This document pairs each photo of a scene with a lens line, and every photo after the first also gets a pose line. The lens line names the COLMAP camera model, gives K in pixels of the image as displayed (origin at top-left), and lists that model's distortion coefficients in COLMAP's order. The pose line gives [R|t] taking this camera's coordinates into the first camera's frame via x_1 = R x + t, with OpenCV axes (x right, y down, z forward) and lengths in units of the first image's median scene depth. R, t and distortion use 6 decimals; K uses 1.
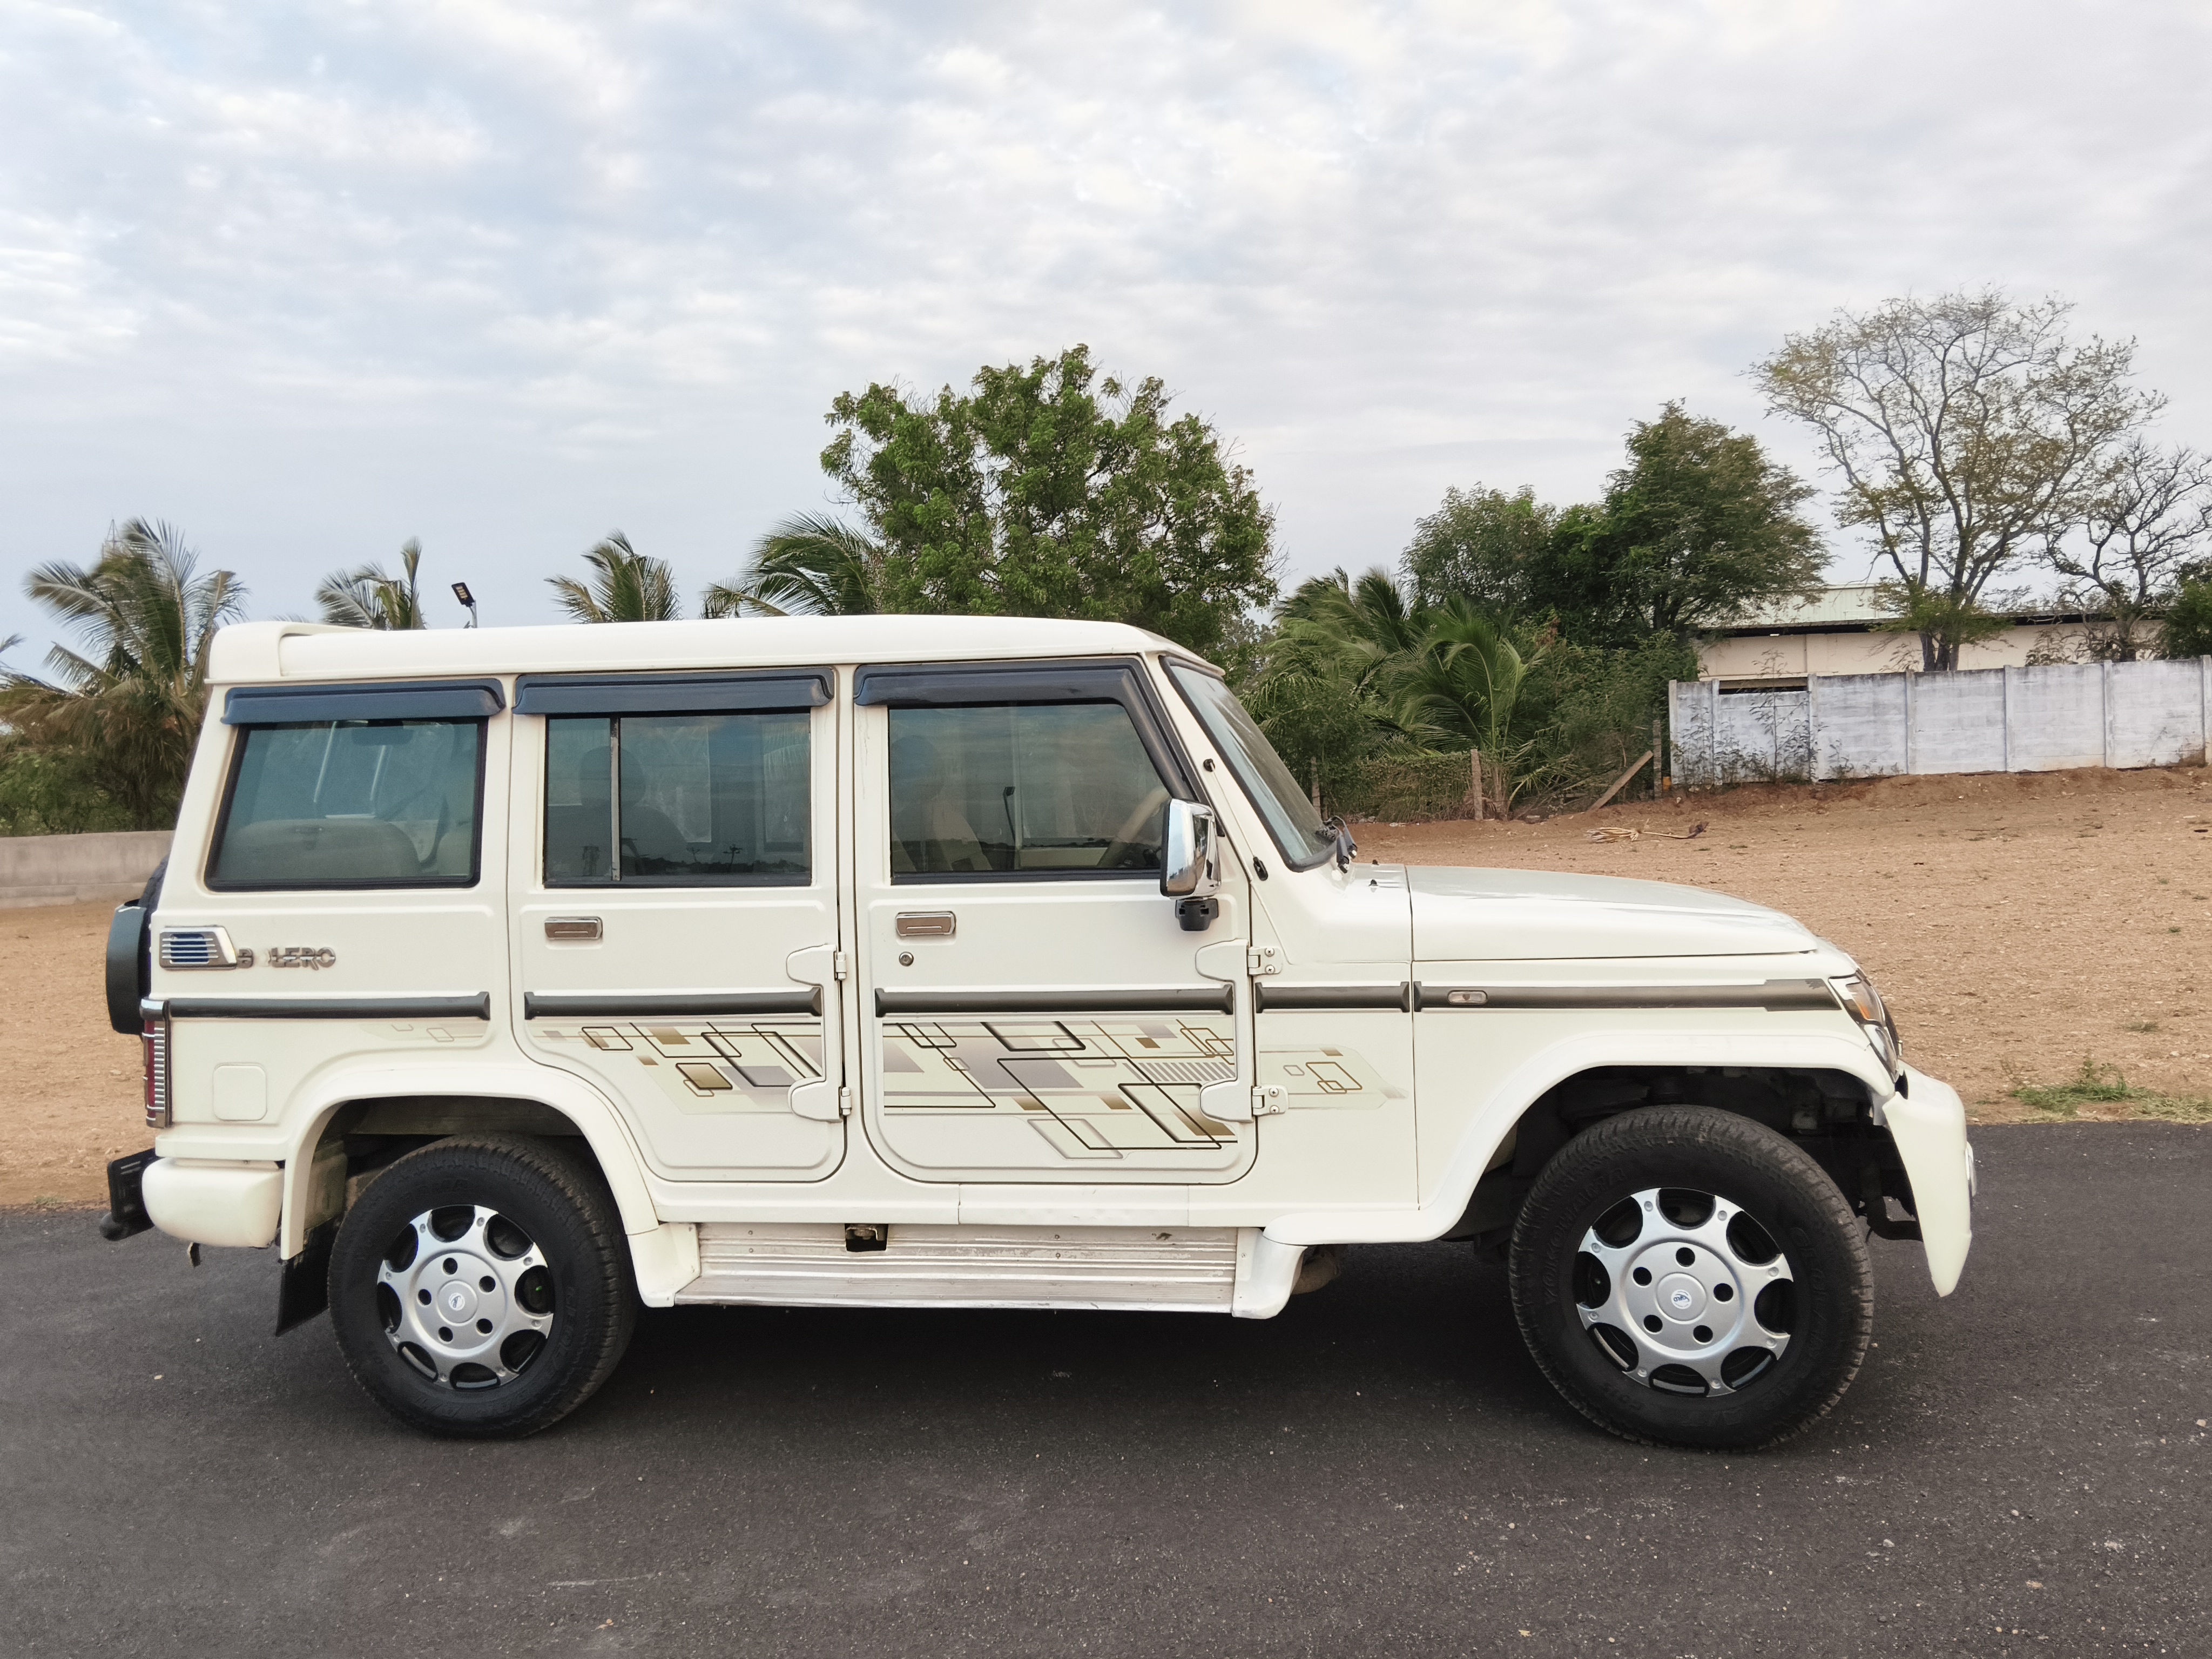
lens RADIAL K [[1839.5, 0, 1094.2], [0, 1839.5, 838.1], [0, 0, 1]] dist [0.017961, -0.046405]
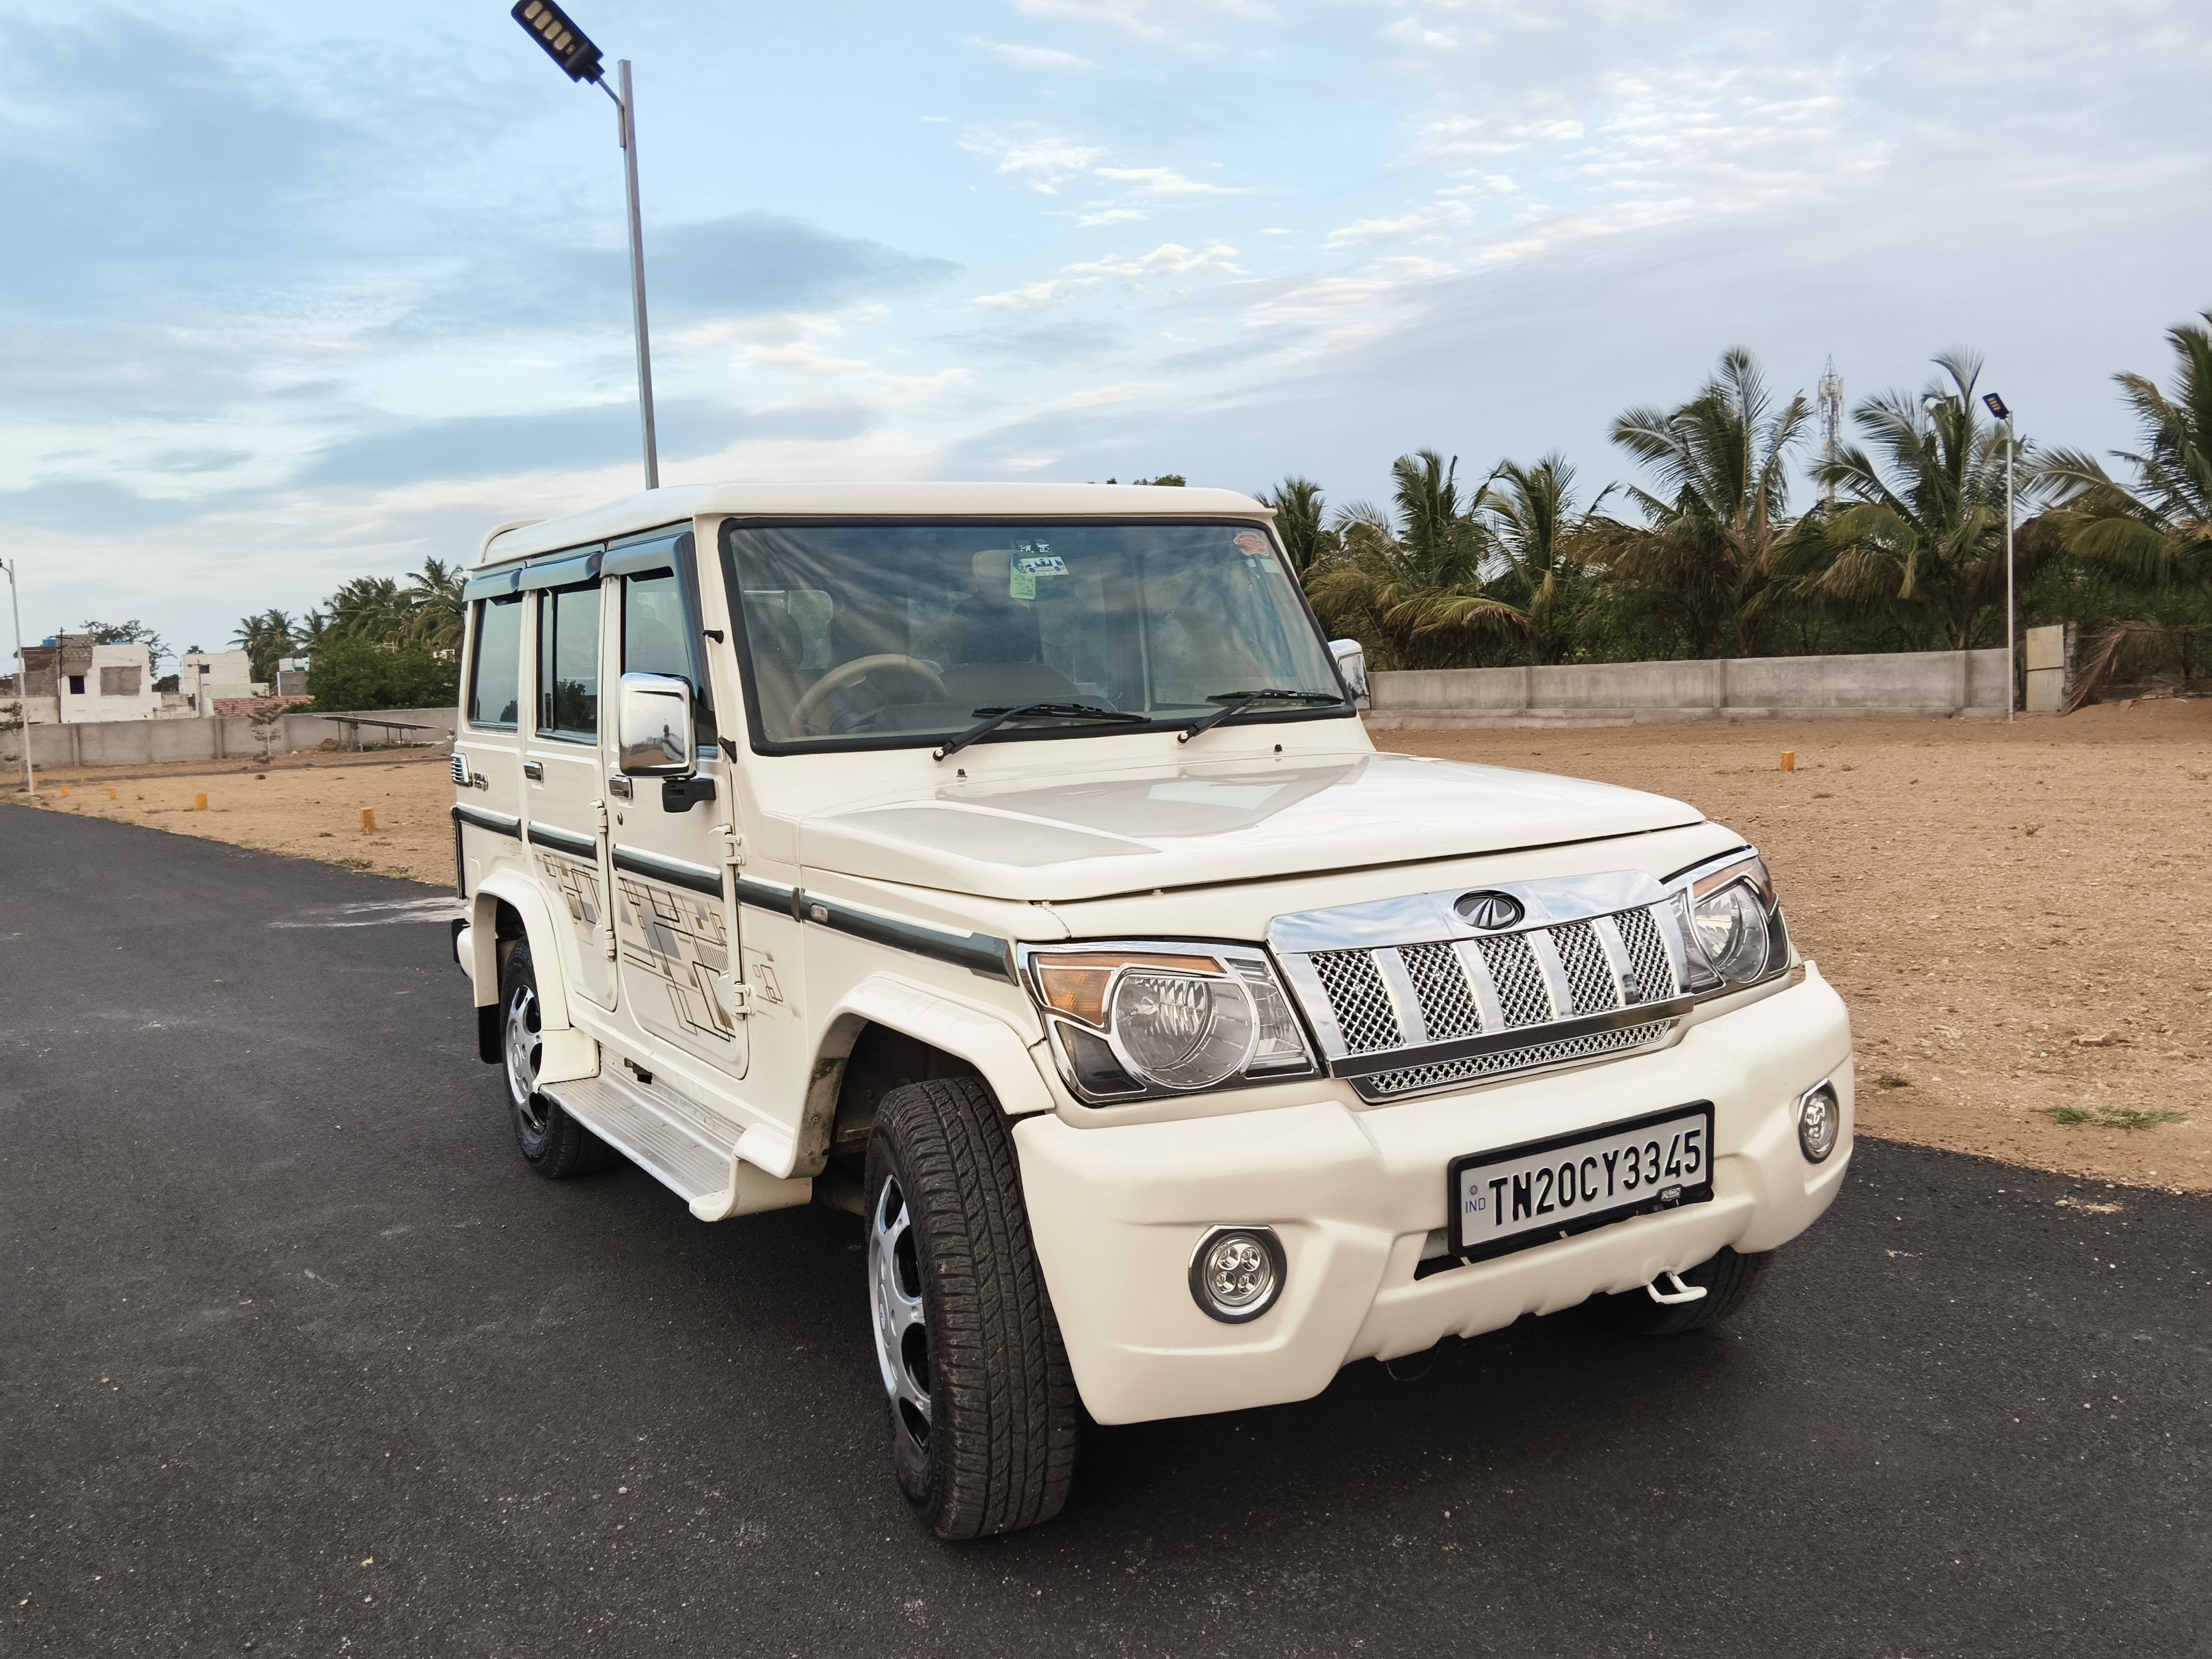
lens RADIAL K [[1839.5, 0, 1097.4], [0, 1839.5, 814.2], [0, 0, 1]] dist [0.017961, -0.046405]
pose [[0.634042, 0.073516, -0.769796, 0.093593], [-0.010405, 0.996192, 0.086567, -0.003498], [0.773229, -0.046878, 0.632392, 0.055579]]
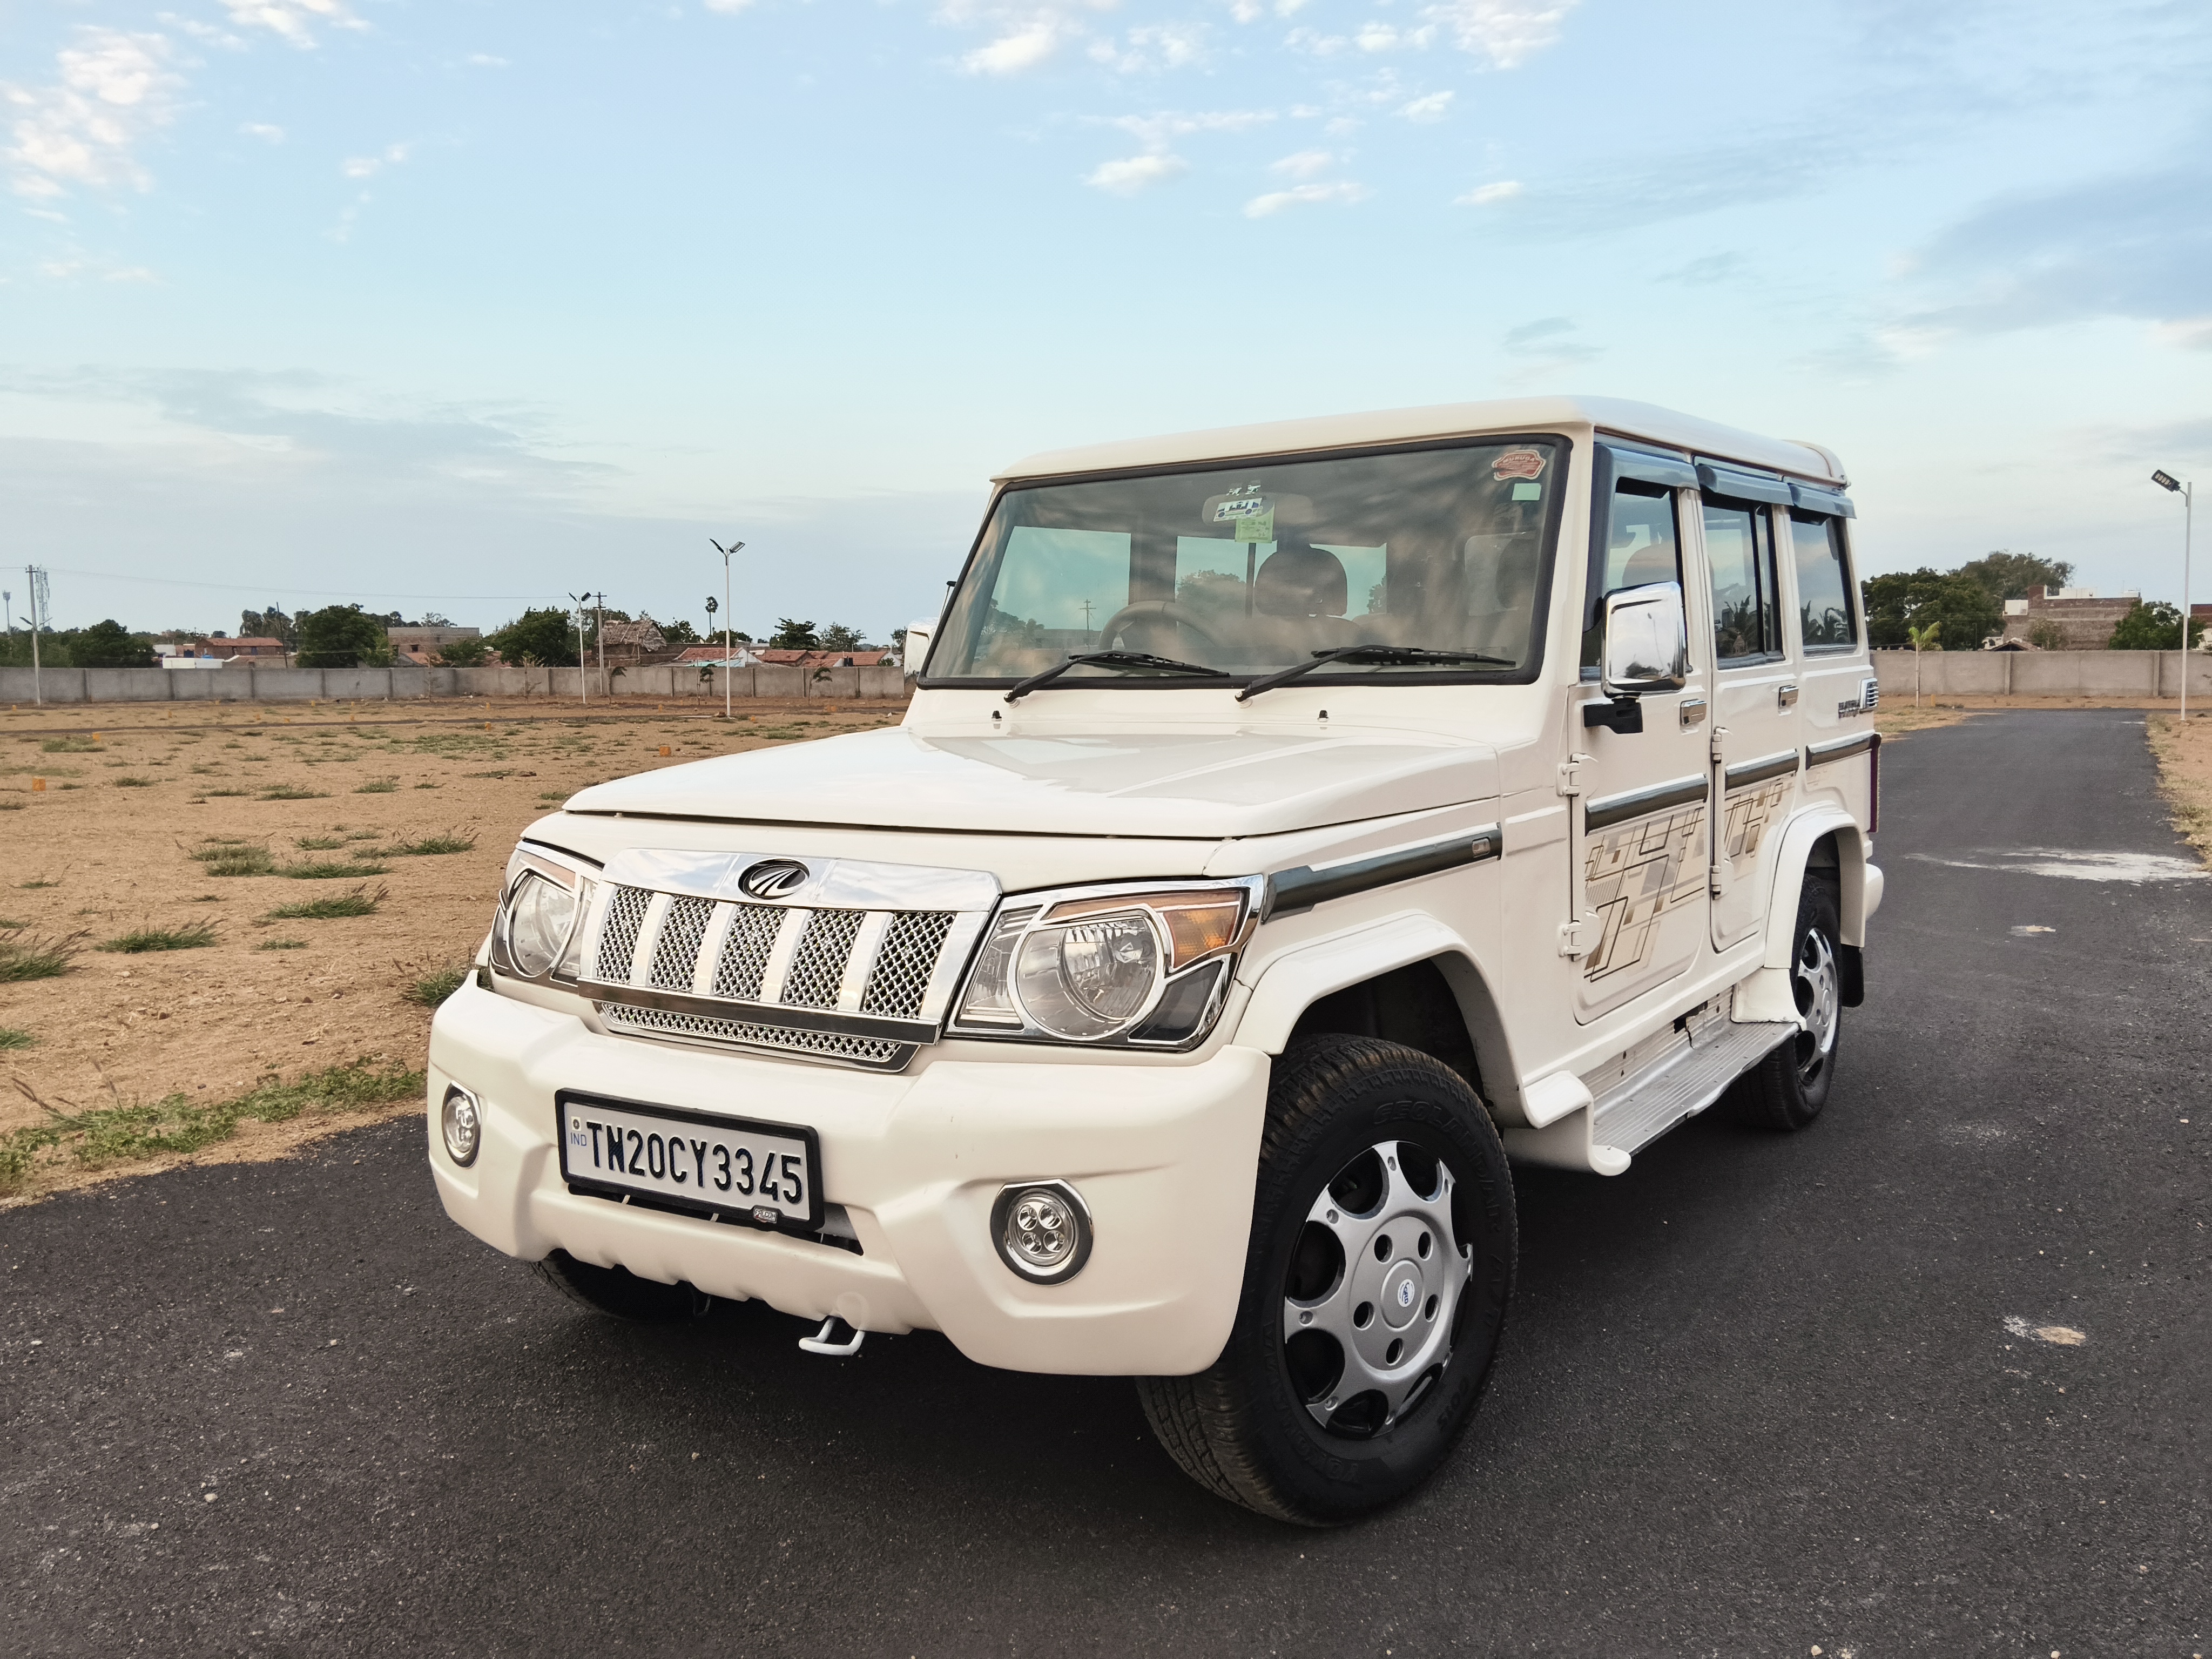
lens RADIAL K [[1839.5, 0, 1094.5], [0, 1839.5, 813.3], [0, 0, 1]] dist [0.017961, -0.046405]
pose [[-0.413307, 0.122317, -0.902339, 0.538753], [-0.003119, 0.990741, 0.135729, -0.082063], [0.910586, 0.058913, -0.409099, 3.706770]]
